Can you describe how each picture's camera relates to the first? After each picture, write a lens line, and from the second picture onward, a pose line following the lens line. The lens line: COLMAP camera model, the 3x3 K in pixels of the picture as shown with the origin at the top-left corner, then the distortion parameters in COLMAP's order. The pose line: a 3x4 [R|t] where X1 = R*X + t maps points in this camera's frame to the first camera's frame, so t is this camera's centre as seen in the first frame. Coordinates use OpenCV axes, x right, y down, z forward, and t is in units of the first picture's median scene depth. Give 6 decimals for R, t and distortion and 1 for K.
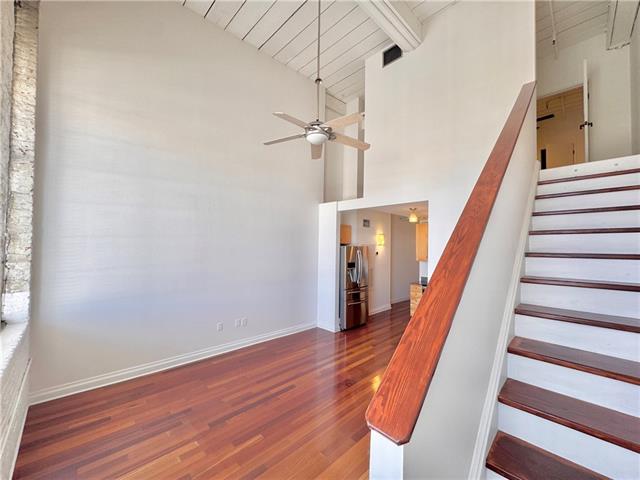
lens RADIAL K [[256.0, 0, 319.4], [0, 256.0, 241.0], [0, 0, 1]] dist [-0.000774, 0.000432]
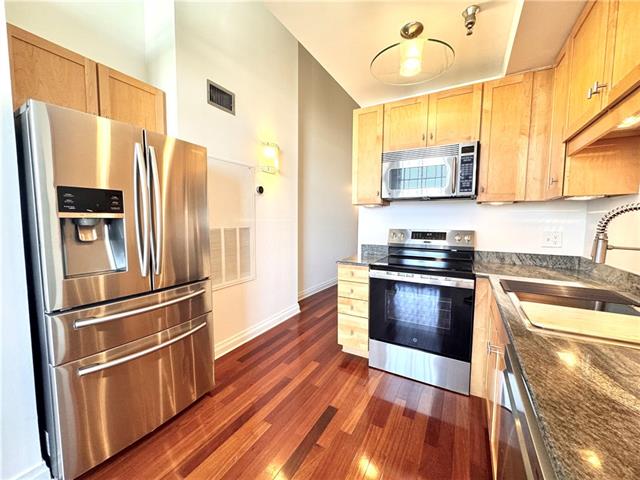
lens RADIAL K [[256.0, 0, 319.7], [0, 256.0, 239.2], [0, 0, 1]] dist [-0.000774, 0.000432]
pose [[0.964560, -0.022376, 0.262912, 0.217929], [-0.005262, 0.994569, 0.103950, 0.087387], [-0.263810, -0.101649, 0.959204, 0.610170]]
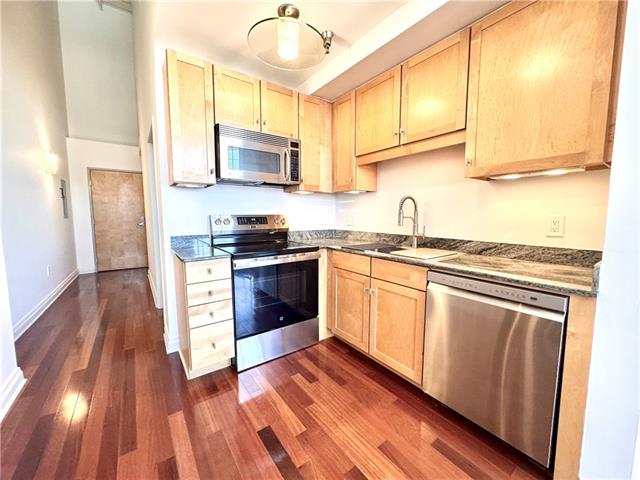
lens RADIAL K [[256.0, 0, 317.4], [0, 256.0, 239.4], [0, 0, 1]] dist [-0.000774, 0.000432]
pose [[0.159081, -0.105387, 0.981625, 0.102106], [-0.021862, 0.993666, 0.110222, 0.104631], [-0.987024, -0.038994, 0.155769, 0.779775]]
